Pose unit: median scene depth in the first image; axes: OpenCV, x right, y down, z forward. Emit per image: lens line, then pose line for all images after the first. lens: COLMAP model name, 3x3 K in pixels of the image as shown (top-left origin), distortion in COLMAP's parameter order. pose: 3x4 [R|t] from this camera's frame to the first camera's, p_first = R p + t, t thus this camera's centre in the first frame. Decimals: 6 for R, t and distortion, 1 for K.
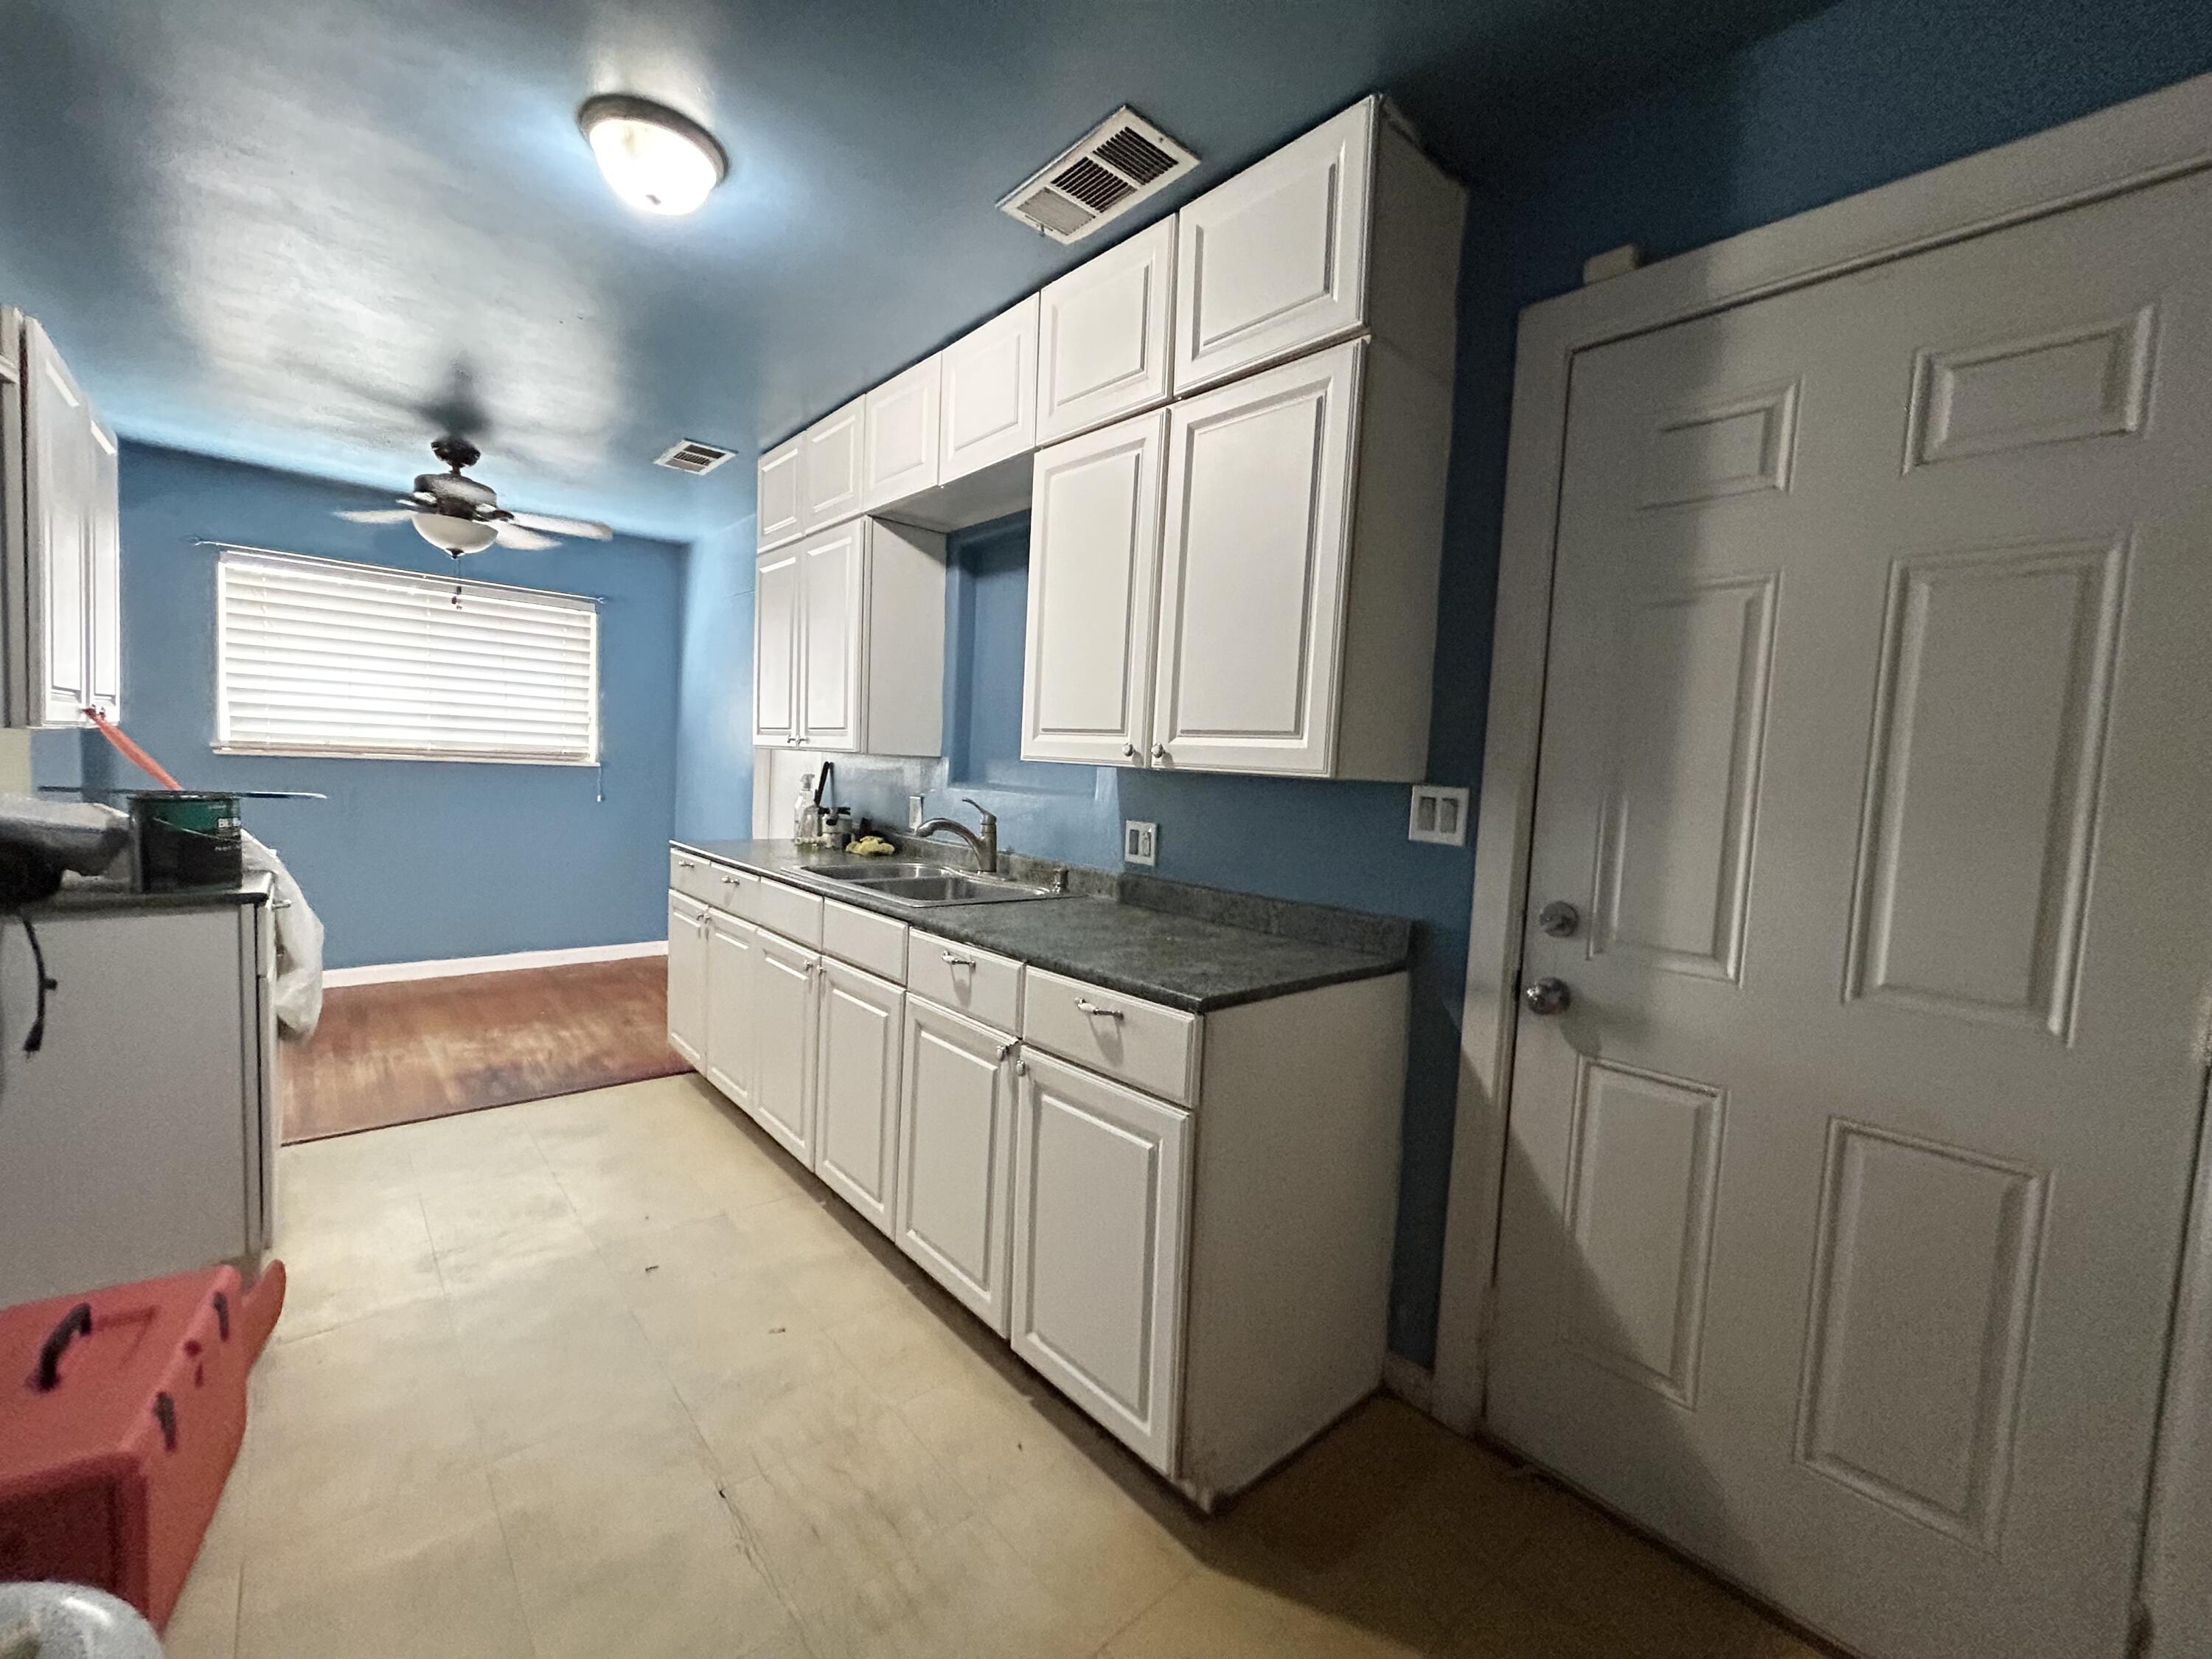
lens RADIAL K [[896.5, 0, 1110.6], [0, 896.5, 825.7], [0, 0, 1]] dist [-0.001033, -0.000085]
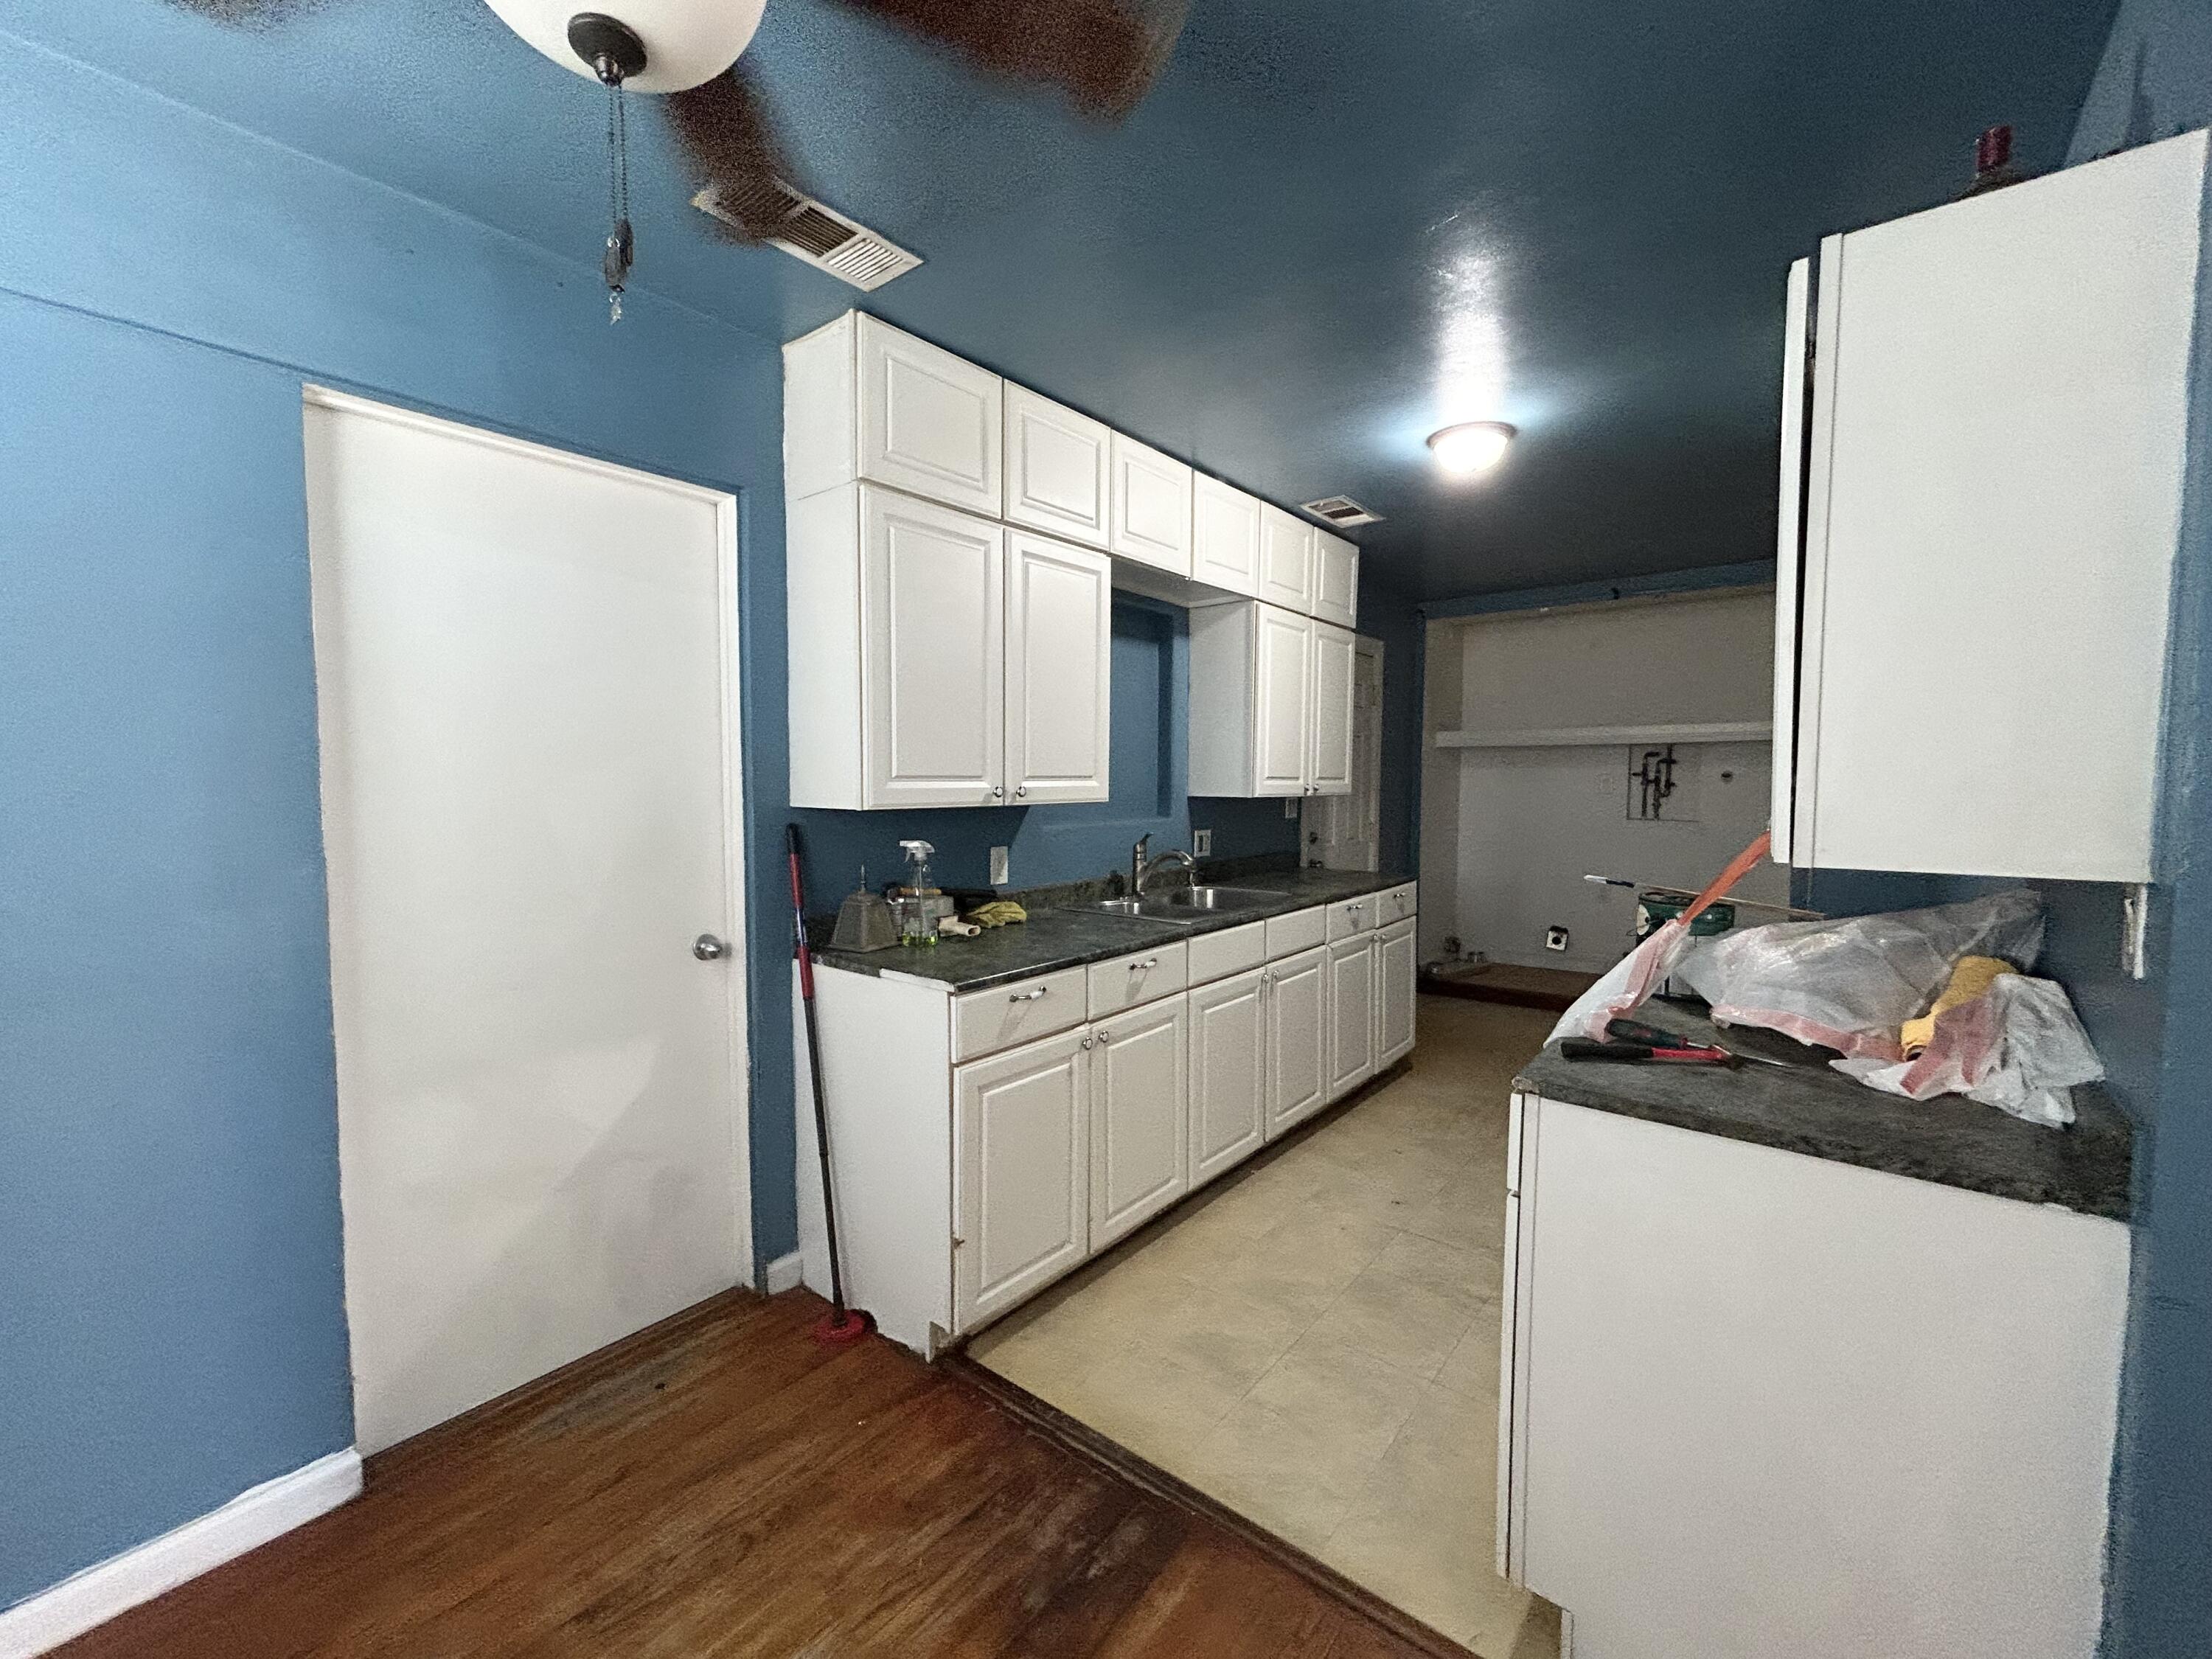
lens RADIAL K [[896.5, 0, 1112.5], [0, 896.5, 833.4], [0, 0, 1]] dist [-0.001033, -0.000085]
pose [[-0.163841, -0.106650, 0.980705, -1.480576], [0.053794, 0.991694, 0.116832, -0.190124], [-0.985019, 0.071898, -0.156743, 1.394246]]
